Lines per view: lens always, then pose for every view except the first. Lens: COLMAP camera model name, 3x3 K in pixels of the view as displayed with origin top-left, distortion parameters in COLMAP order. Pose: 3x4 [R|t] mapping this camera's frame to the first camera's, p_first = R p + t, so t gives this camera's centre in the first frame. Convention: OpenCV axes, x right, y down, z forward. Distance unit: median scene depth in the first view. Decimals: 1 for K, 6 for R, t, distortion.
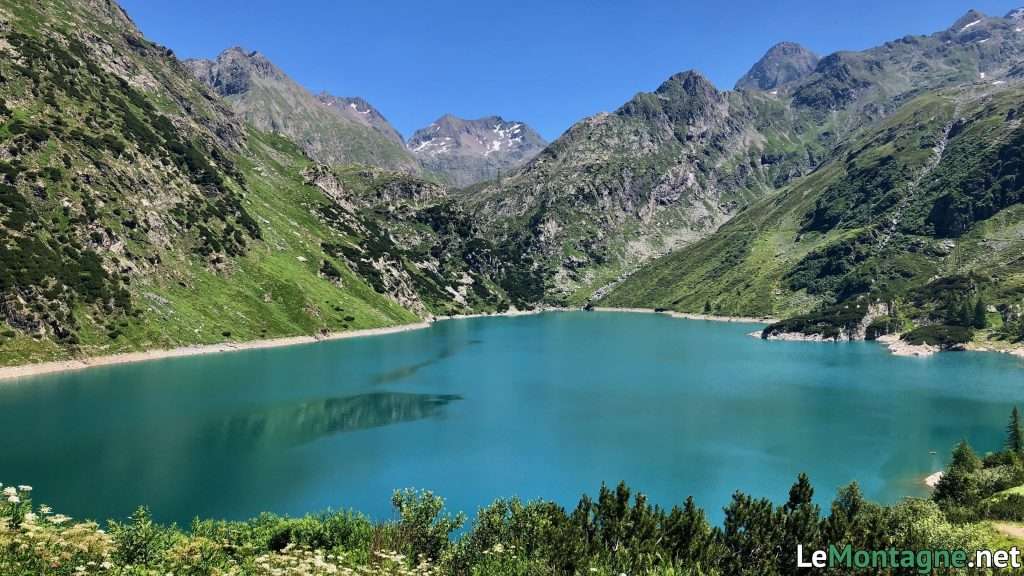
lens RADIAL K [[822.3, 0, 502.4], [0, 822.3, 300.9], [0, 0, 1]] dist [0.017229, -0.006647]
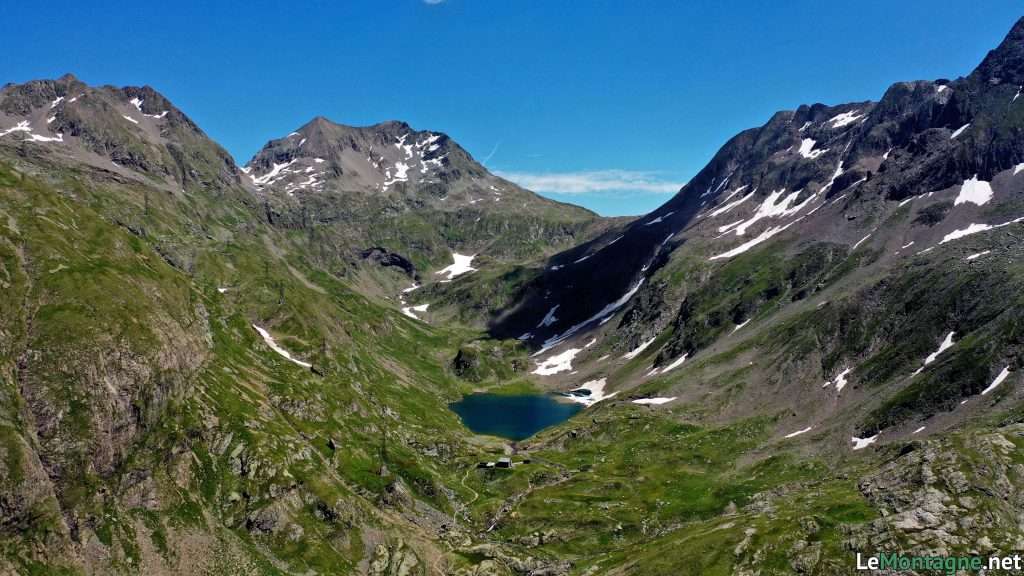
lens RADIAL K [[943.0, 0, 514.1], [0, 943.0, 286.1], [0, 0, 1]] dist [0.010416, 0.000000]
pose [[0.991356, 0.004765, 0.131112, -0.101465], [-0.000283, 0.999416, -0.034183, -0.525307], [-0.131199, 0.033851, 0.990778, 1.977889]]
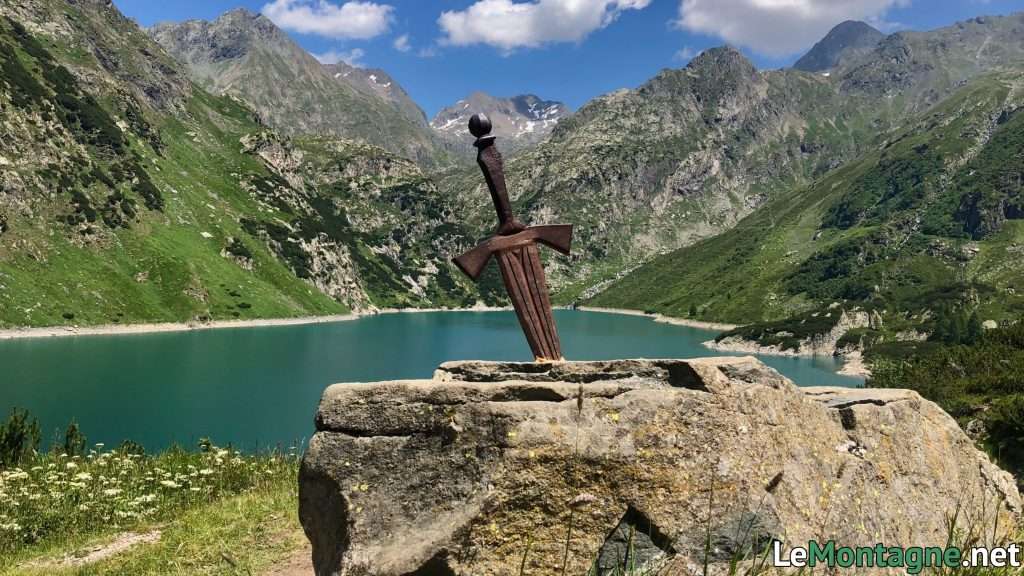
lens RADIAL K [[905.4, 0, 504.6], [0, 905.4, 279.9], [0, 0, 1]] dist [0.024306, -0.036073]
pose [[0.998392, 0.039976, -0.040188, 0.075056], [-0.040774, 0.998983, -0.019228, 0.001372], [0.039378, 0.020836, 0.999007, 0.038764]]
